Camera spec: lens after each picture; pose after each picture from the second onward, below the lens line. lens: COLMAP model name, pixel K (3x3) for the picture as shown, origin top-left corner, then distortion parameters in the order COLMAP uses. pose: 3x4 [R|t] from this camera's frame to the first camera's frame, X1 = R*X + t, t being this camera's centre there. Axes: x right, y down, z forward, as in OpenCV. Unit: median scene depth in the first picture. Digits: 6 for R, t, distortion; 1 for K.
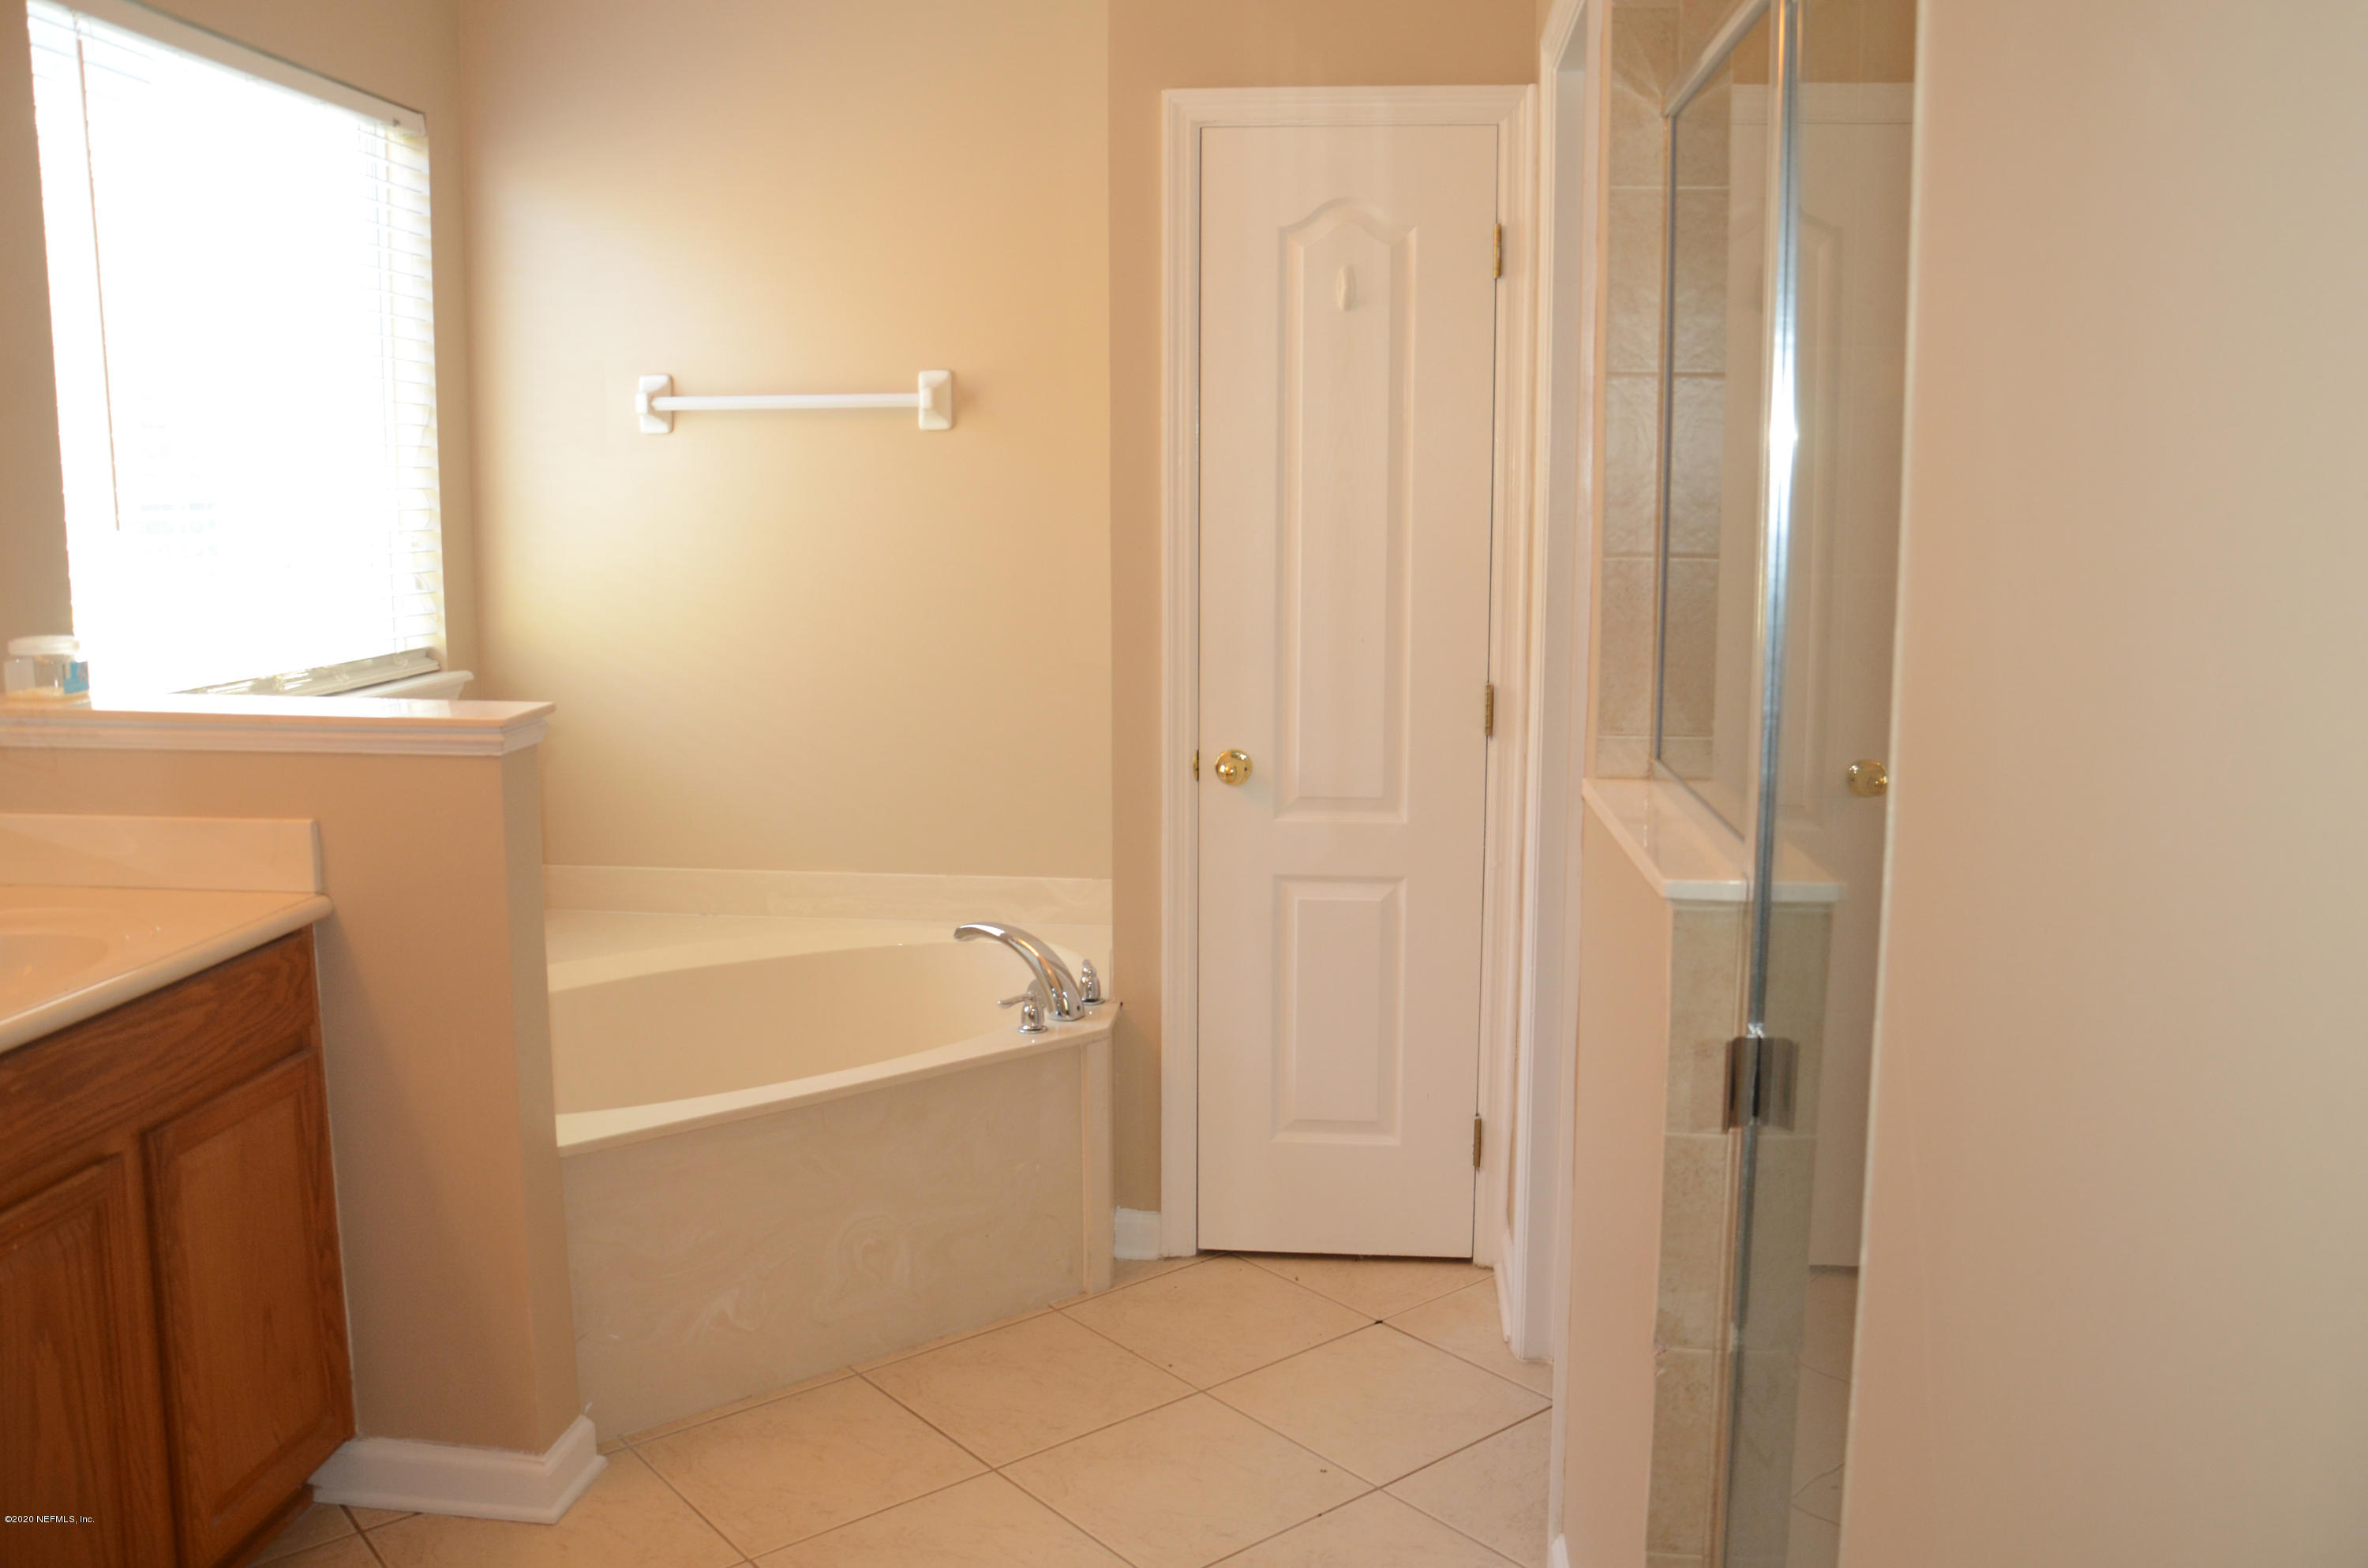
lens RADIAL K [[1892.4, 0, 1182.2], [0, 1892.4, 740.5], [0, 0, 1]] dist [-0.137626, 0.126545]
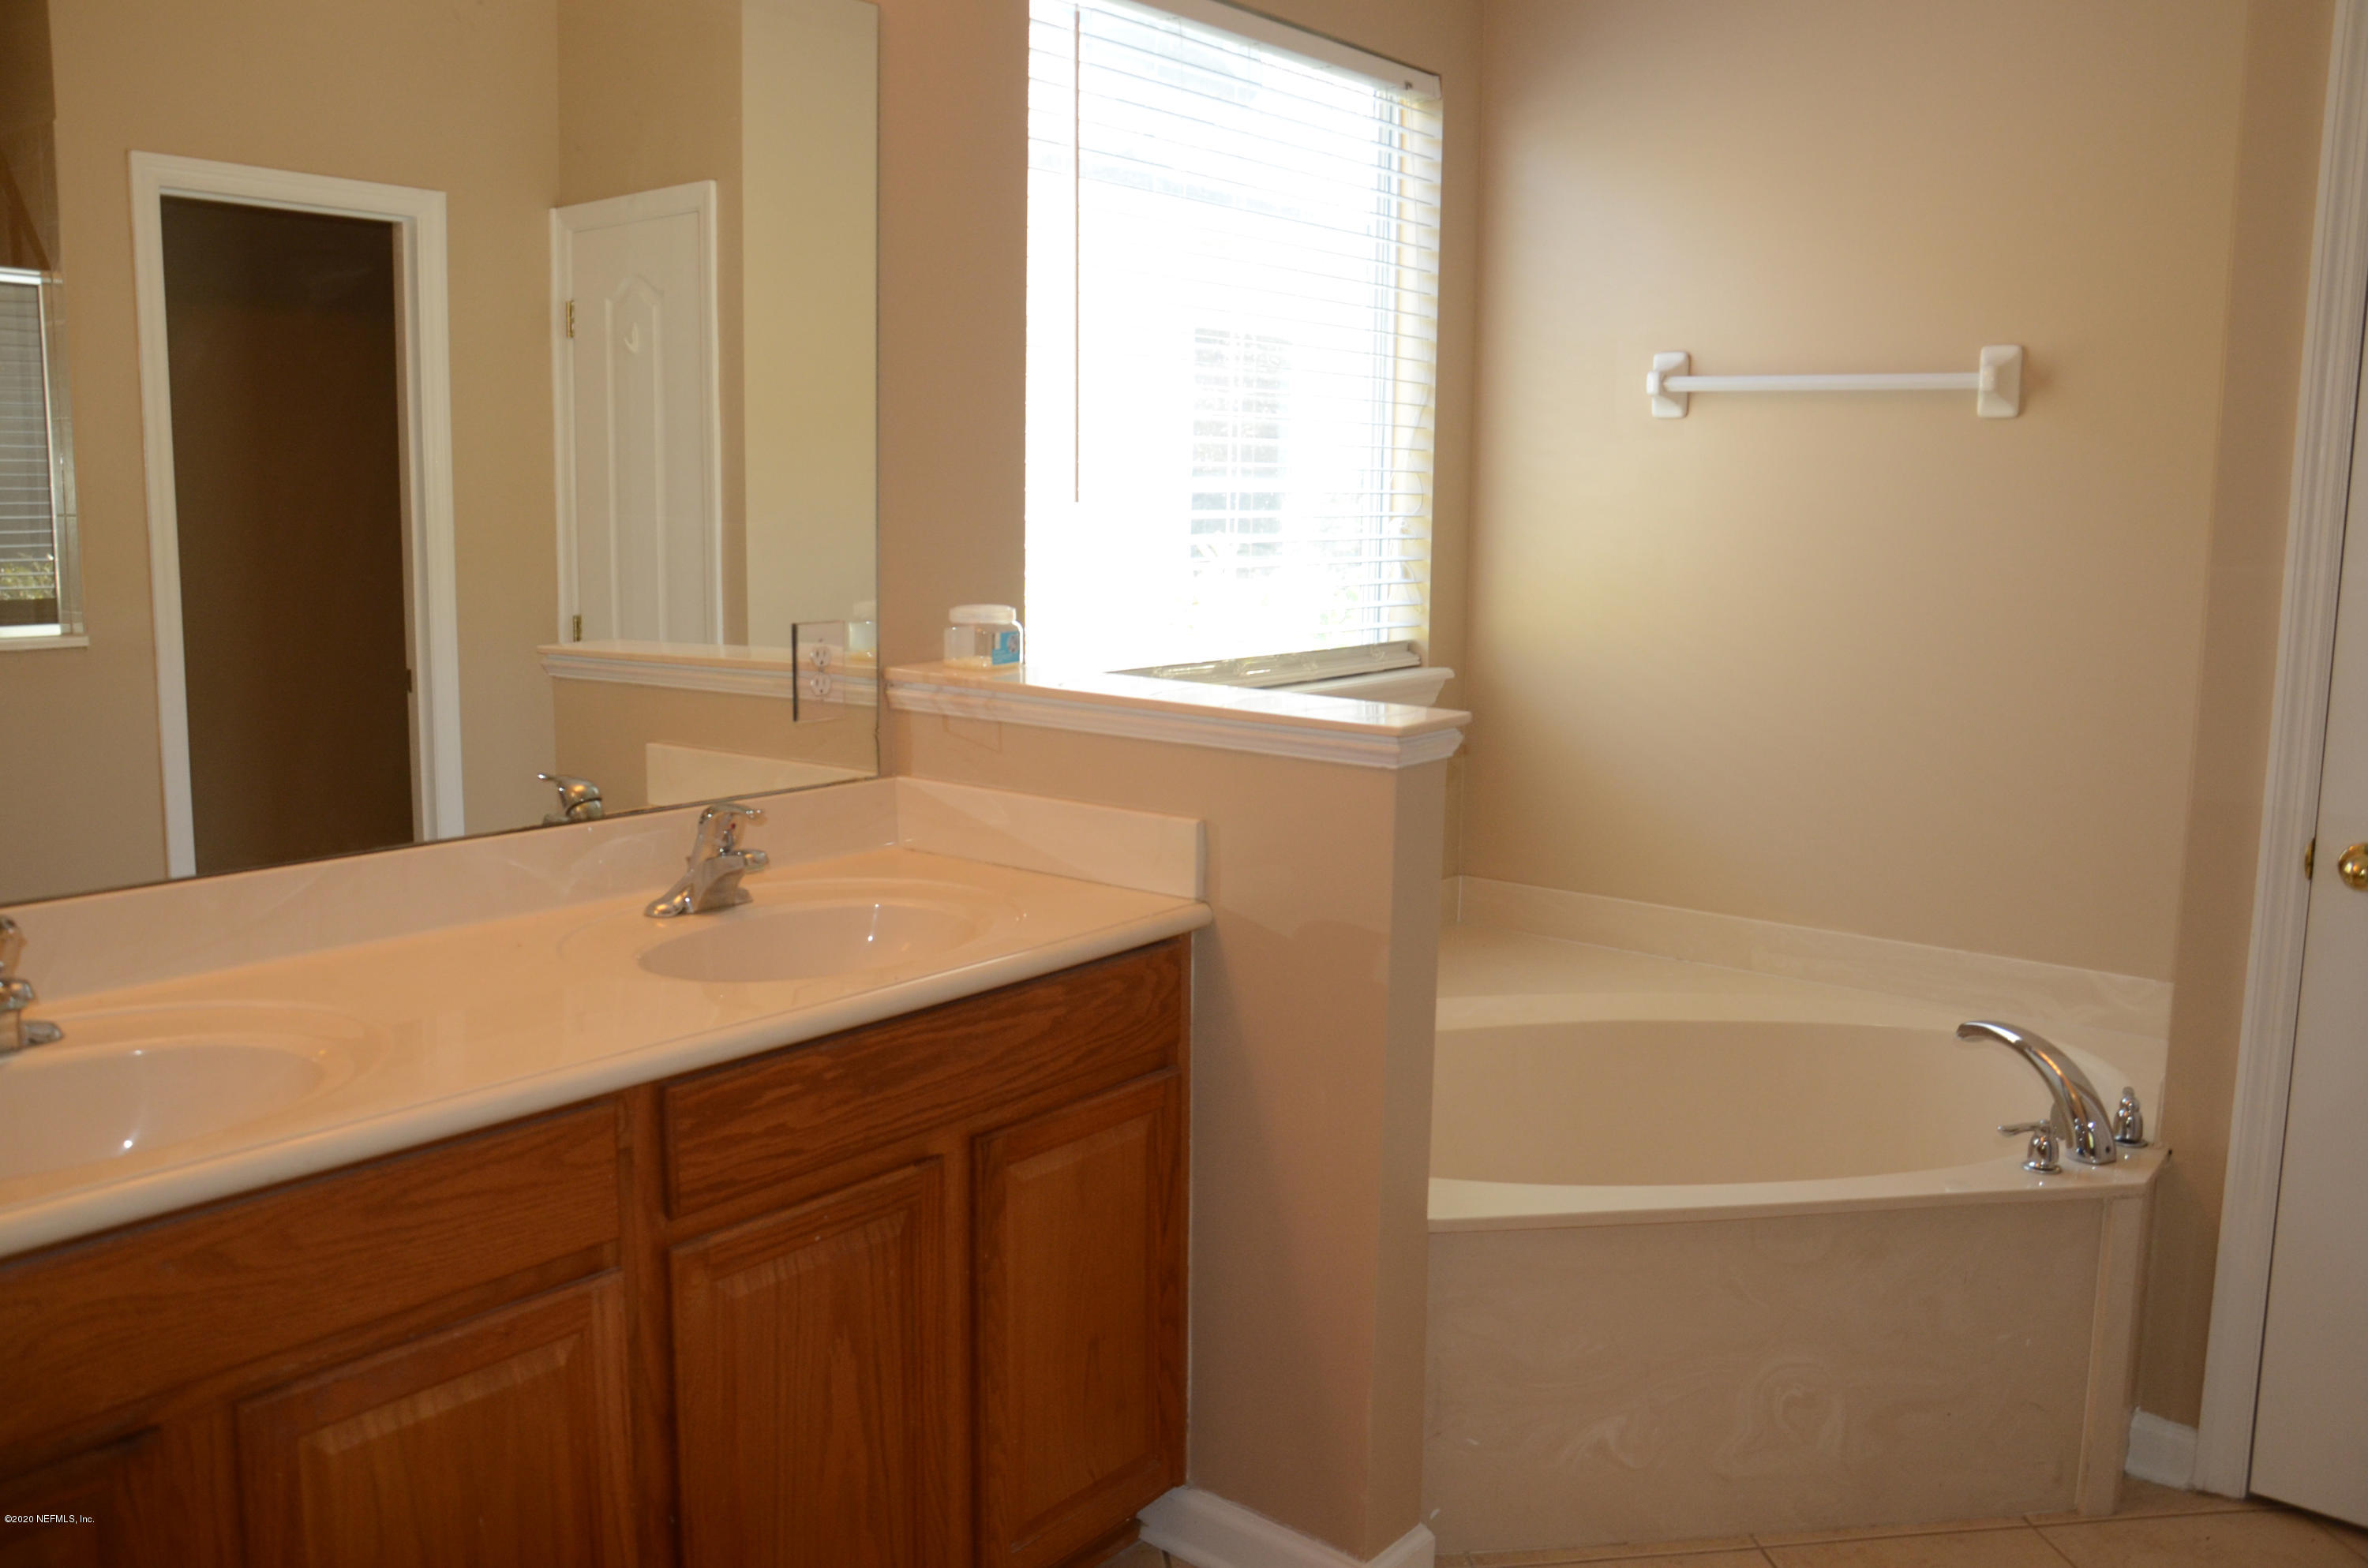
lens RADIAL K [[1892.4, 0, 1182.2], [0, 1892.4, 740.5], [0, 0, 1]] dist [-0.137626, 0.126545]
pose [[0.842932, 0.083206, -0.531547, 0.015963], [-0.085311, 0.996140, 0.020643, -0.014221], [0.531213, 0.027946, 0.846777, 0.190360]]
